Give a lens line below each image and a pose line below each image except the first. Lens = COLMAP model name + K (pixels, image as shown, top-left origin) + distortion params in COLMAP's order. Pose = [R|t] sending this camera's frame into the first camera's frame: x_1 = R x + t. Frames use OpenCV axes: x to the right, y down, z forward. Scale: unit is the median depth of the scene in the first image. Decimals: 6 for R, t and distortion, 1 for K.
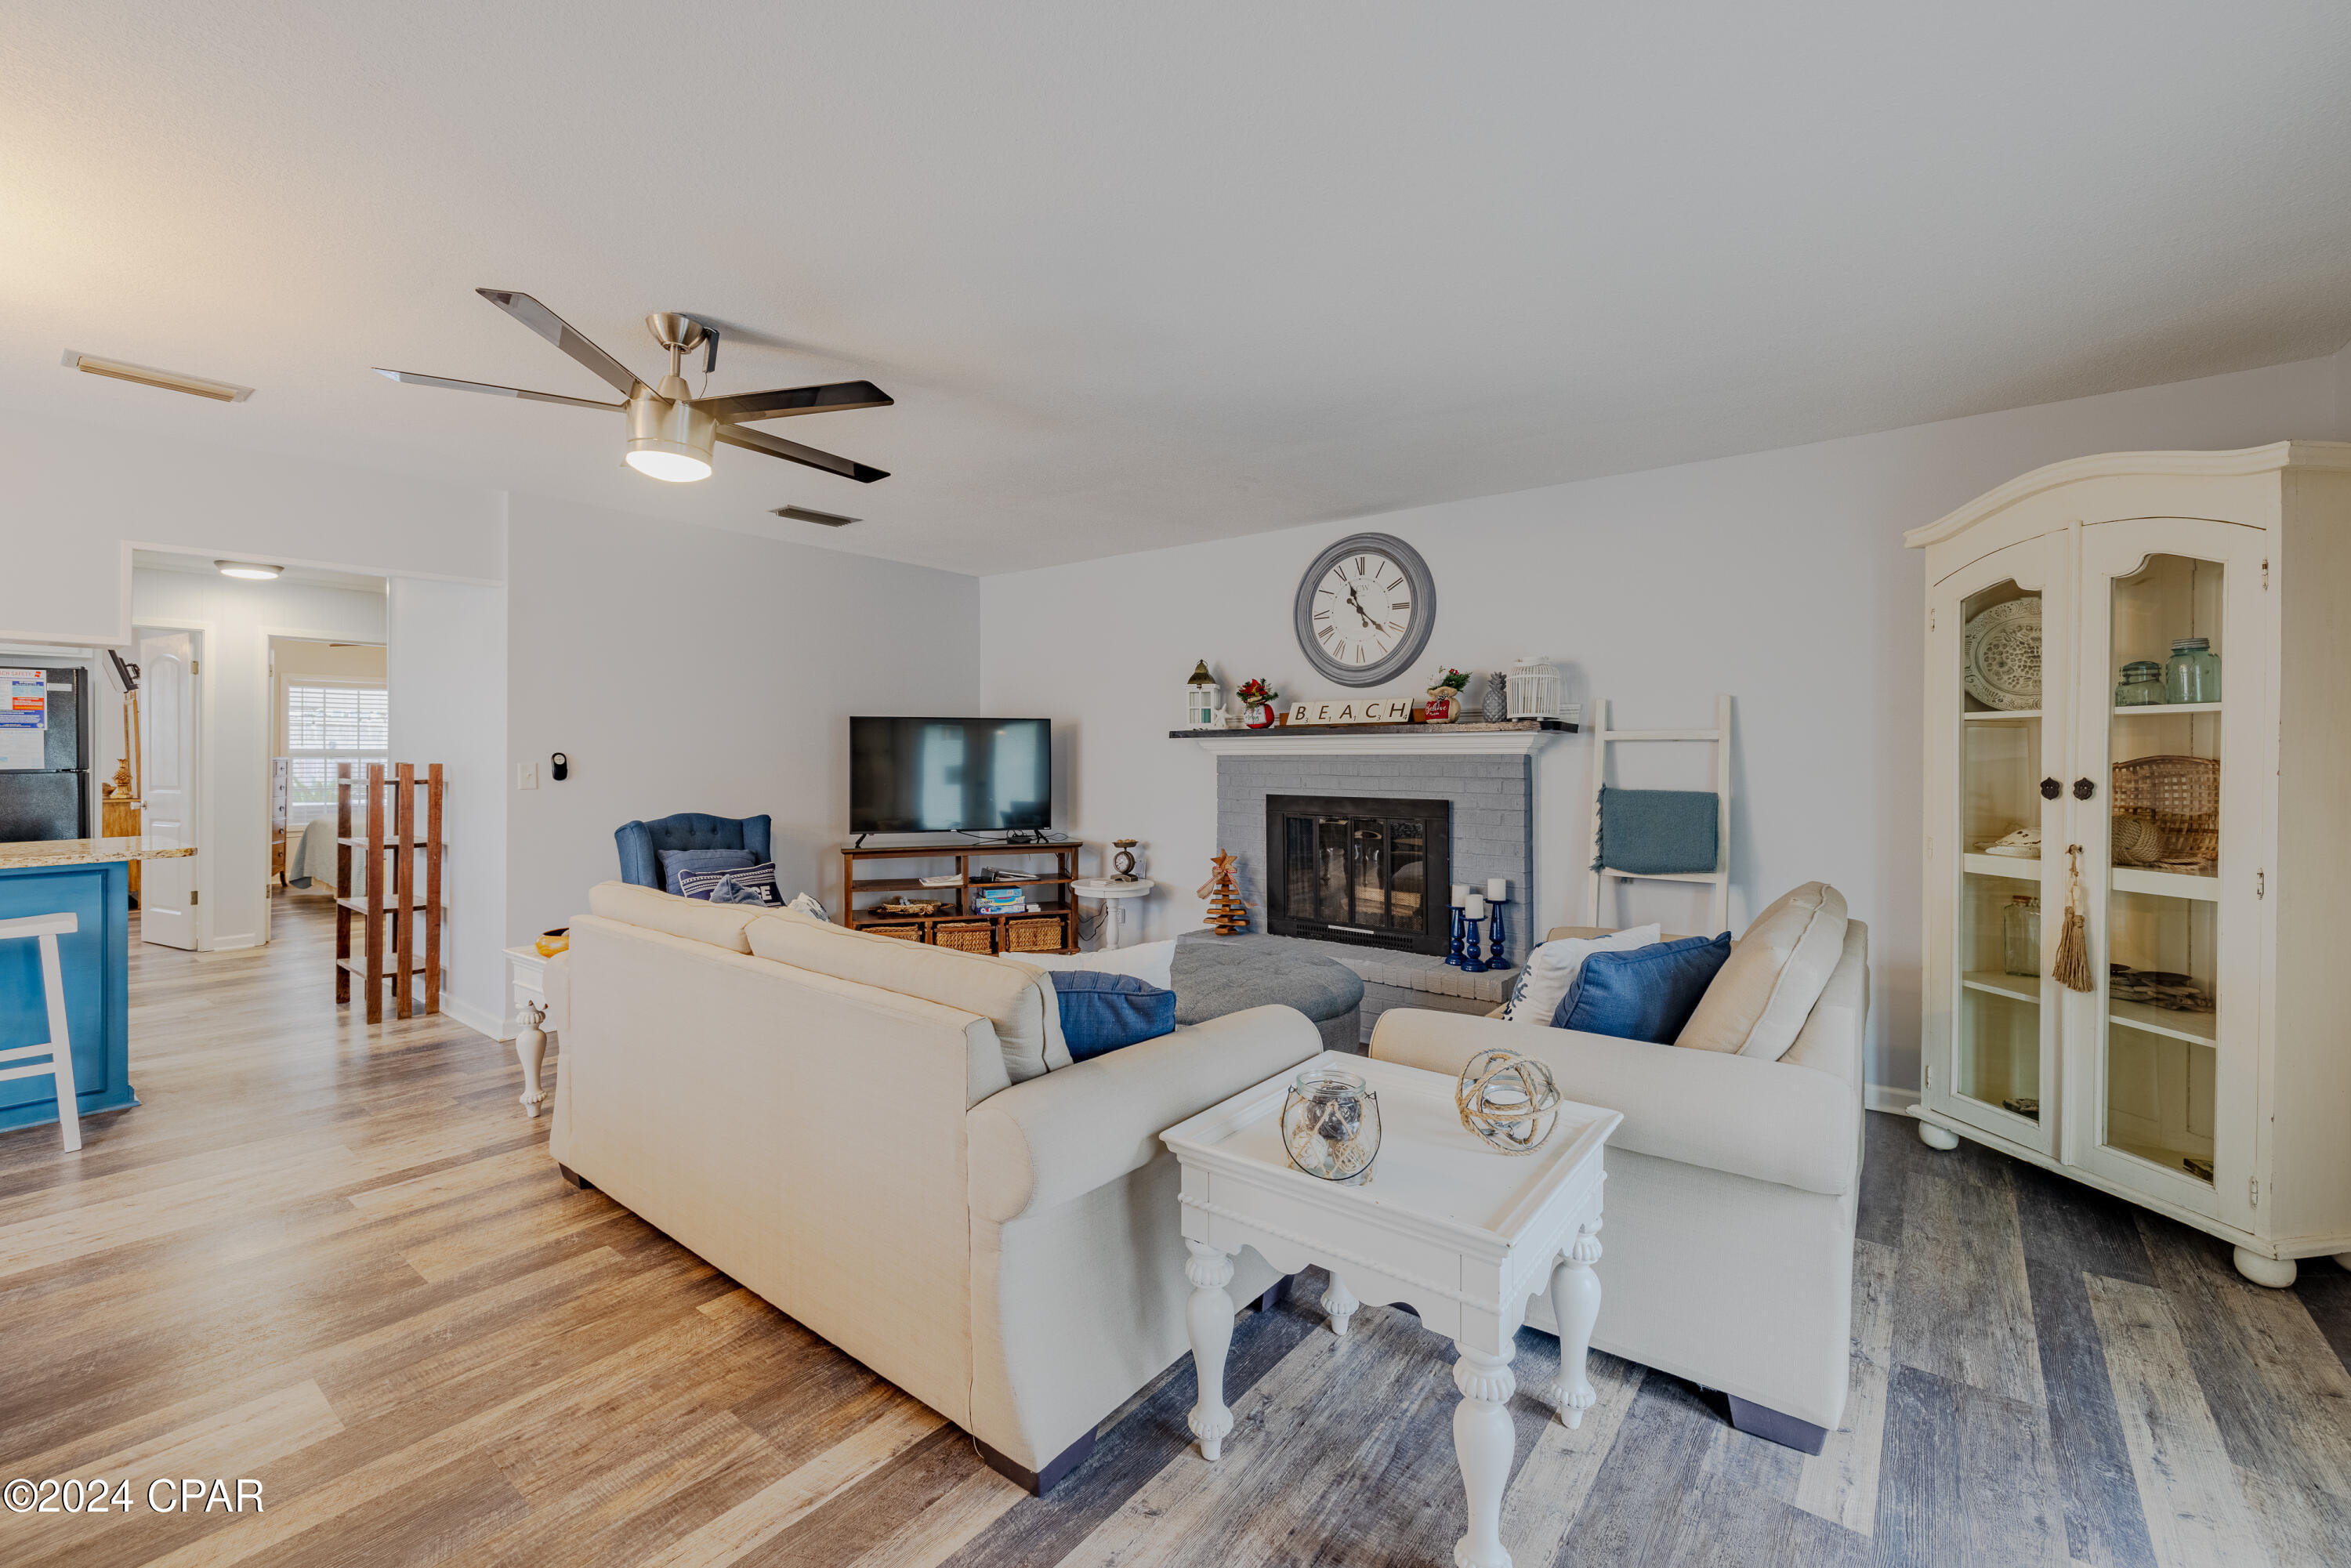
lens RADIAL K [[994.3, 0, 1165.6], [0, 994.3, 773.5], [0, 0, 1]] dist [0.001376, -0.000578]
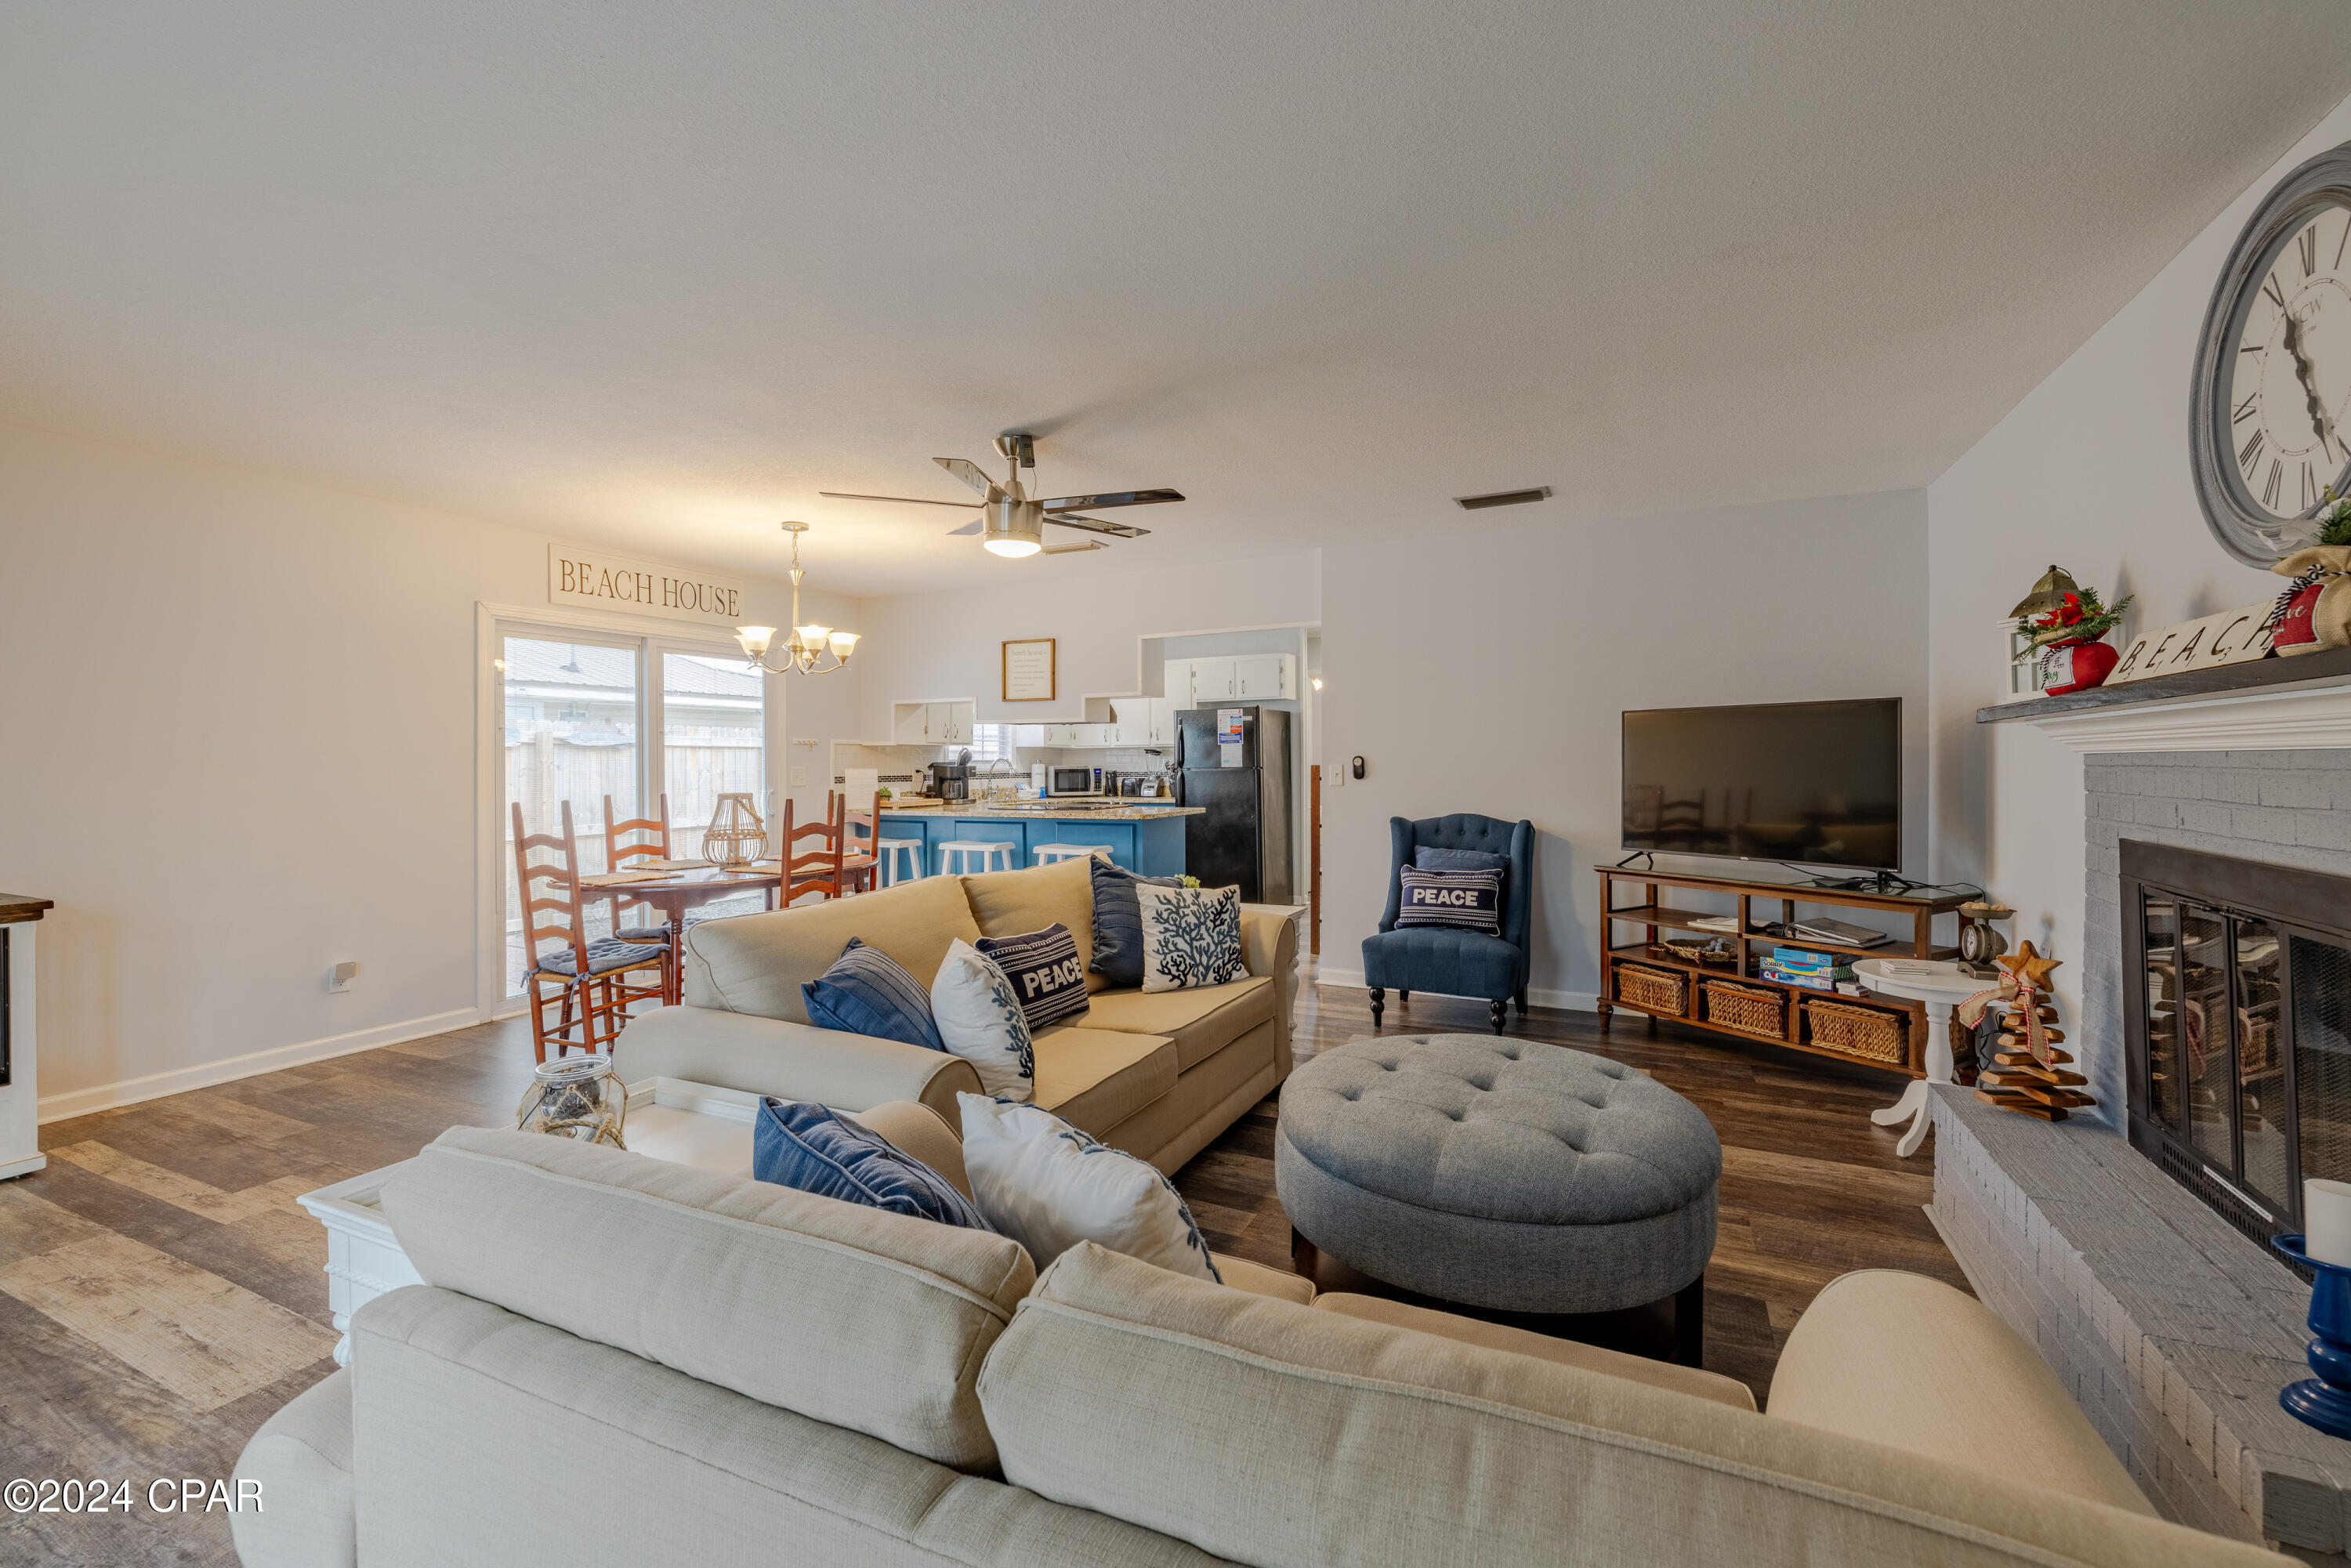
lens RADIAL K [[994.3, 0, 1175.8], [0, 994.3, 772.6], [0, 0, 1]] dist [0.001376, -0.000578]
pose [[0.214372, 0.011275, -0.976687, 0.726757], [-0.014672, 0.999858, 0.008322, -0.010766], [0.976642, 0.012546, 0.214507, 0.759597]]
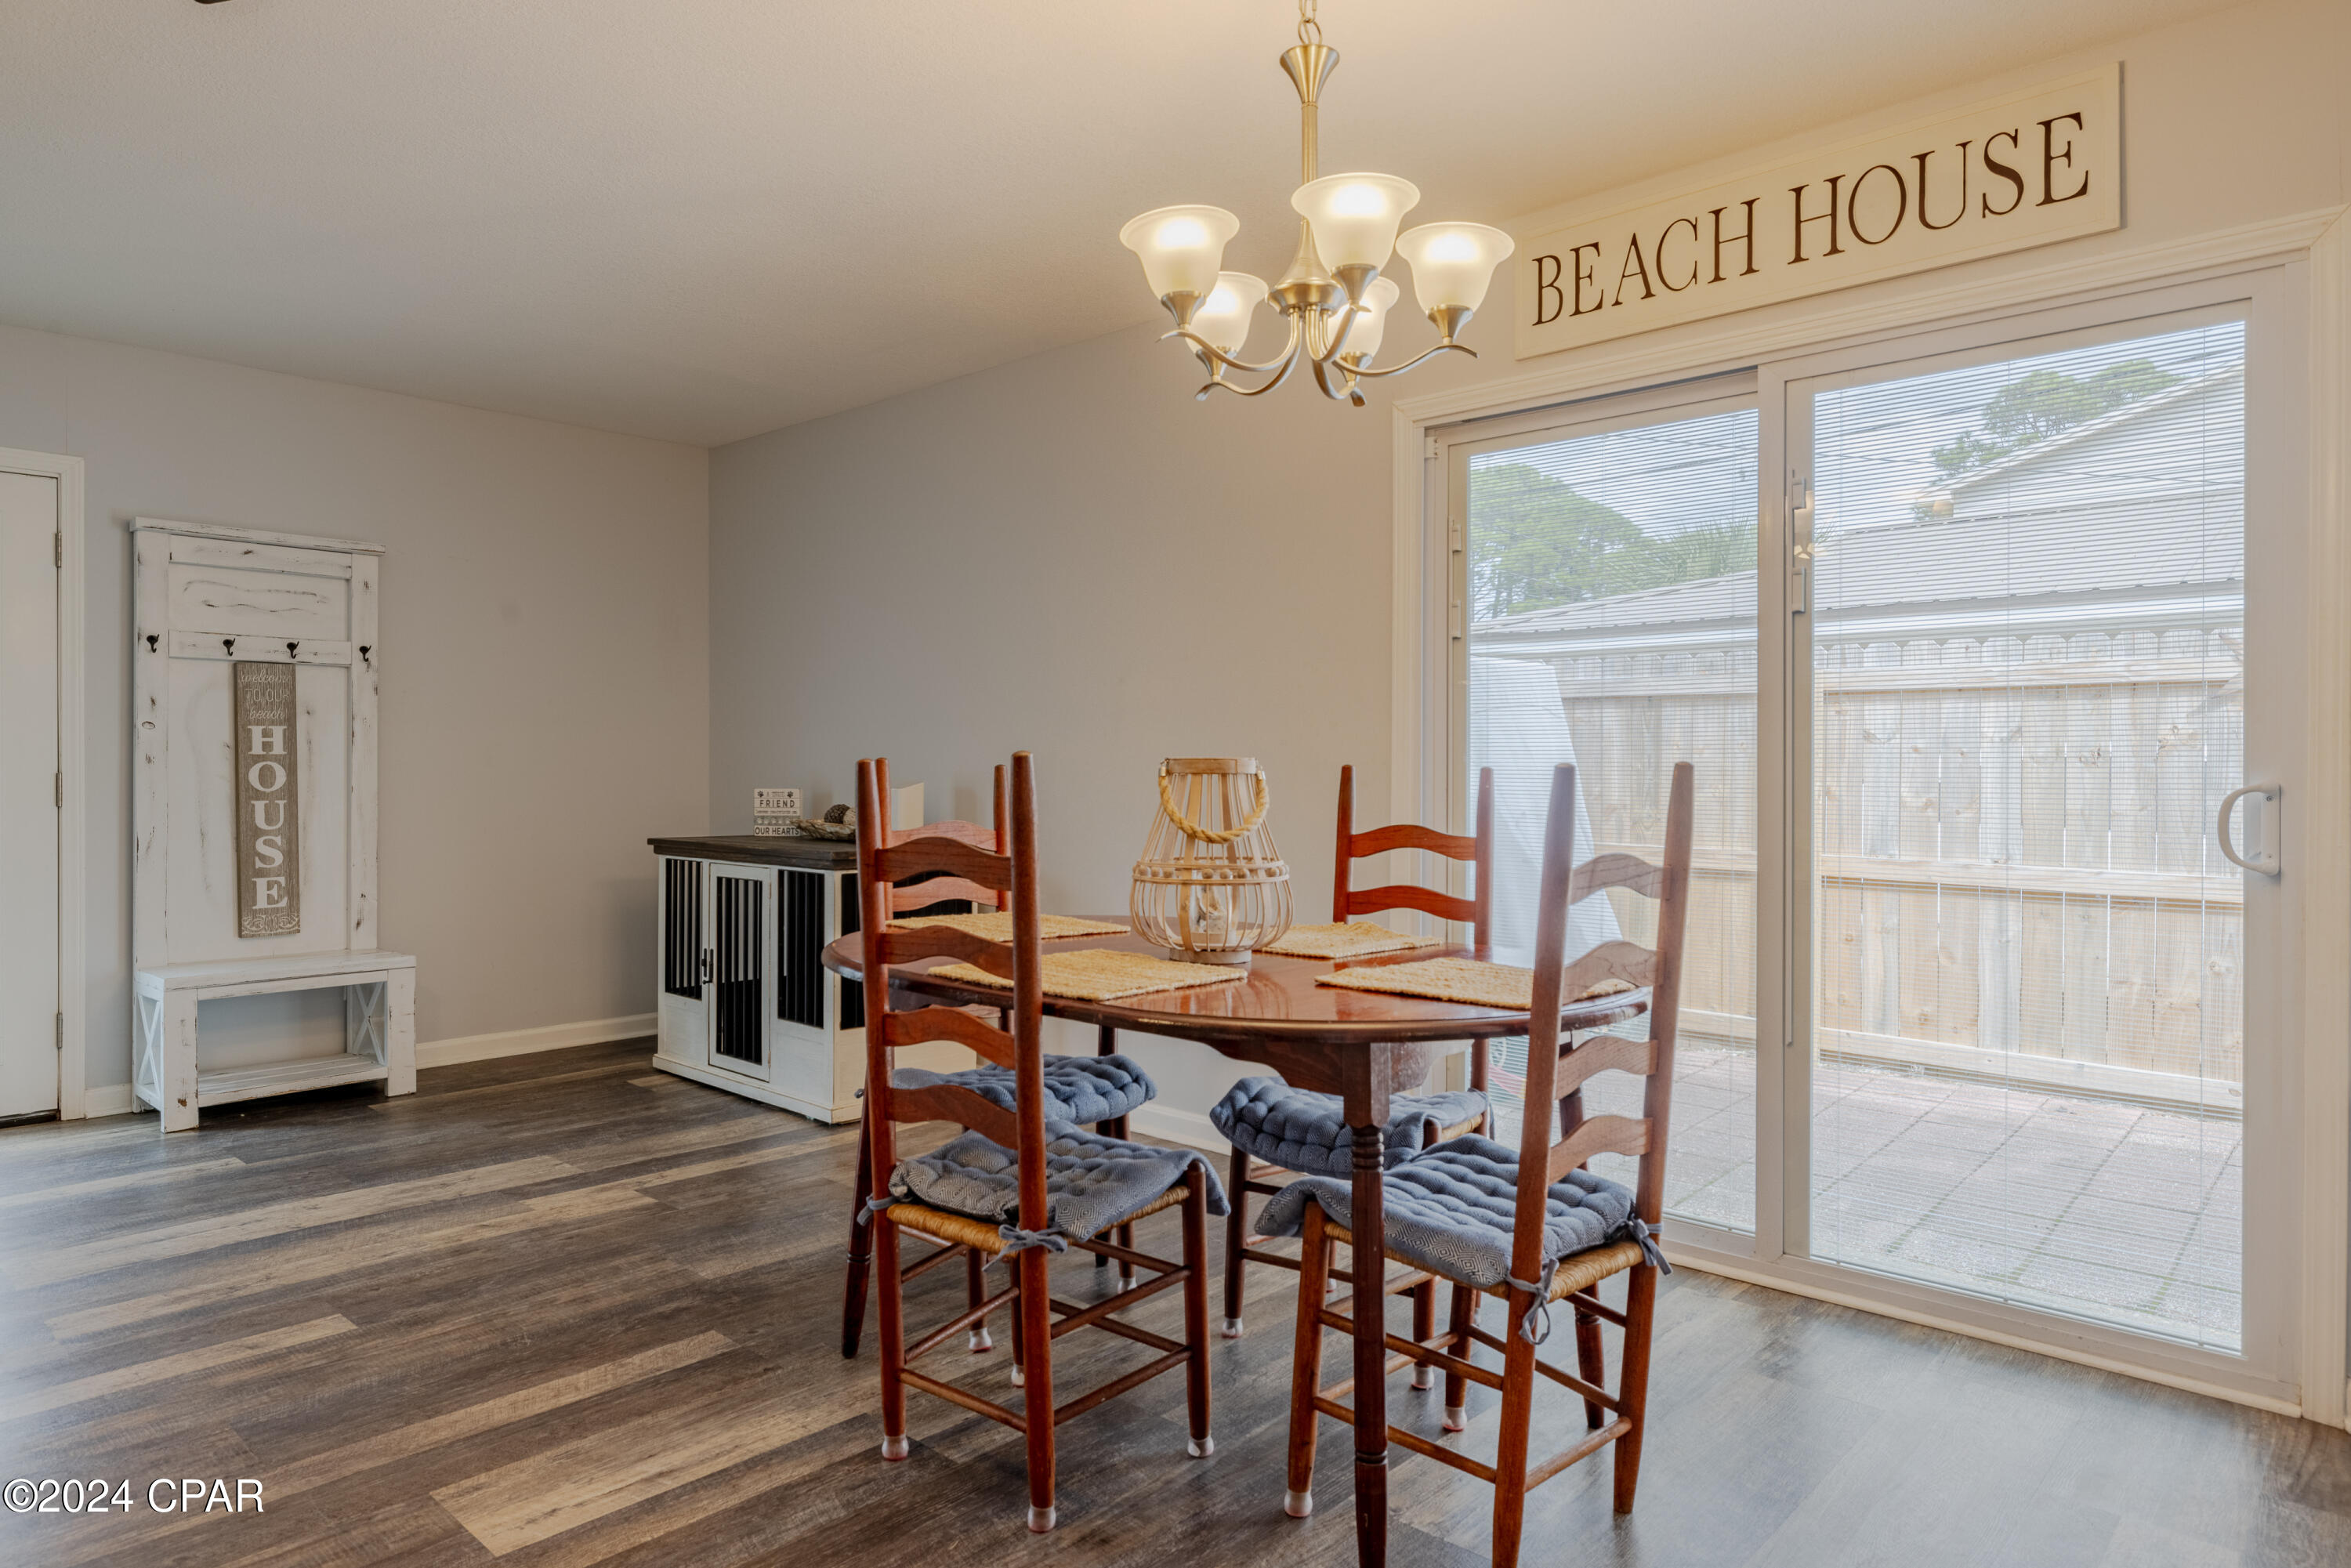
lens RADIAL K [[1397.0, 0, 1131.8], [0, 1397.0, 771.4], [0, 0, 1]] dist [-0.001771, -0.000641]
pose [[-0.995522, -0.002901, 0.094488, -0.875309], [-0.000946, 0.999785, 0.020726, 0.033572], [-0.094527, 0.020544, -0.995310, 1.205864]]
